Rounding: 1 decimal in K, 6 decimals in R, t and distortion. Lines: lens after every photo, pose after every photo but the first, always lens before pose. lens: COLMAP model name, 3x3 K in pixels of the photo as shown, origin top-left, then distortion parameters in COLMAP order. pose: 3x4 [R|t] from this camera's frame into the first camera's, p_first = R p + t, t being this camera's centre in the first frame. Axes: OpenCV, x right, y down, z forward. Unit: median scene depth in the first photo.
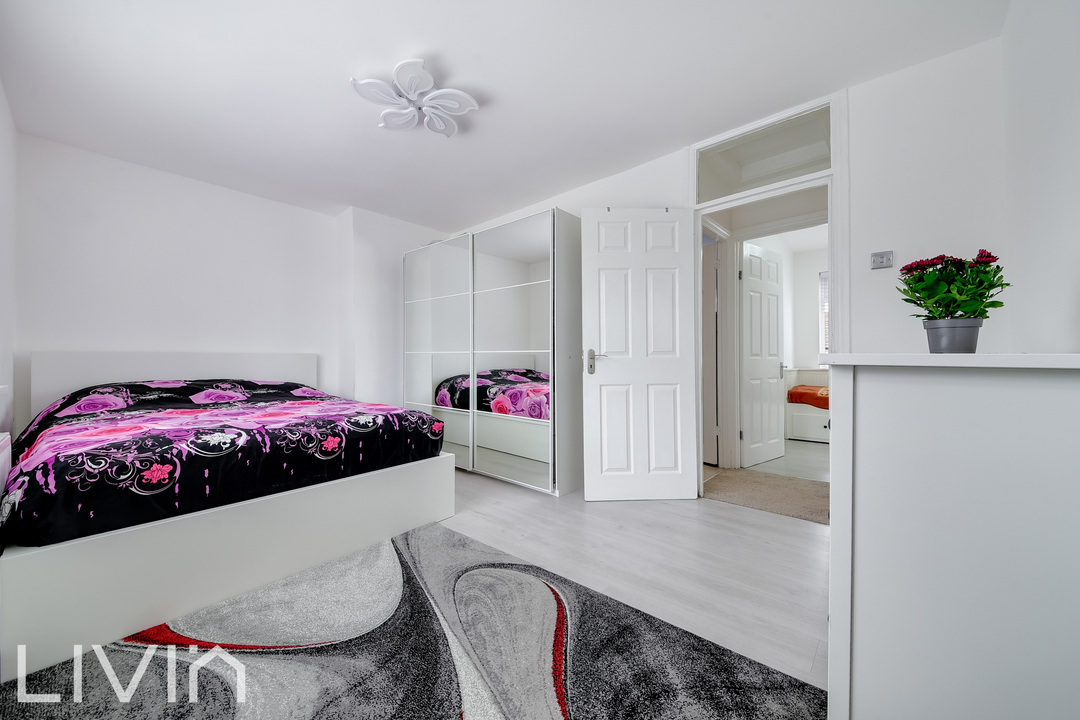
lens RADIAL K [[384.4, 0, 546.2], [0, 384.4, 355.6], [0, 0, 1]] dist [0.001824, -0.000064]
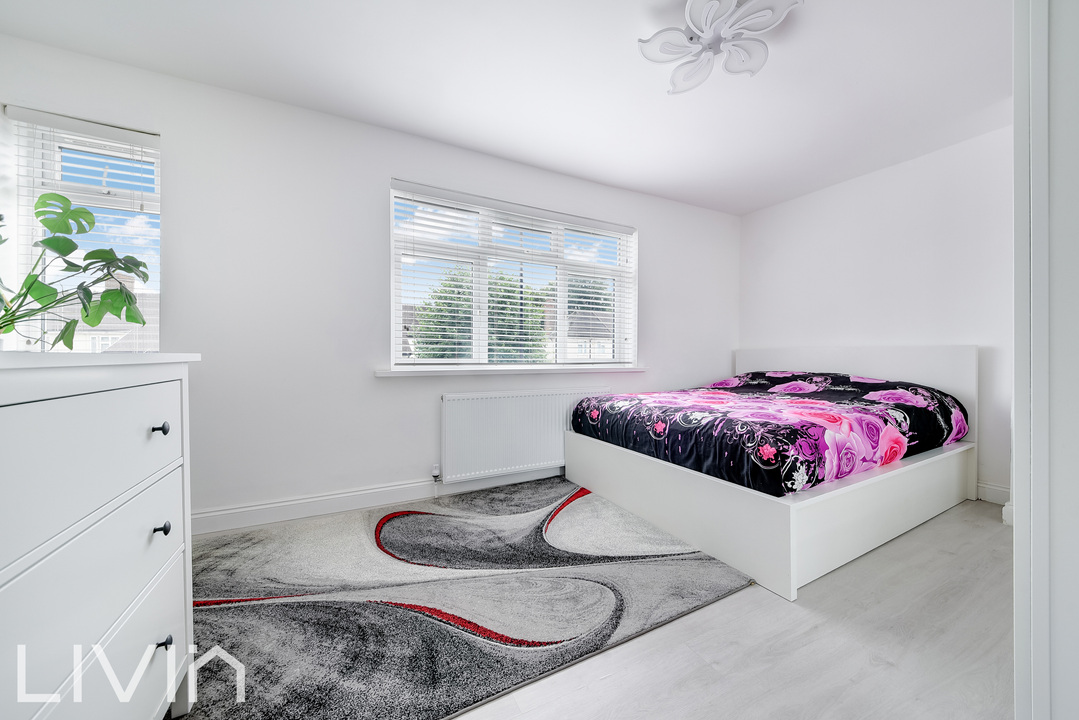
lens RADIAL K [[384.1, 0, 546.5], [0, 384.1, 356.7], [0, 0, 1]] dist [0.001824, -0.000064]
pose [[-0.354990, 0.018096, -0.934695, 0.876980], [0.006337, 0.999836, 0.016951, -0.005770], [0.934849, 0.000094, -0.355046, 1.506367]]
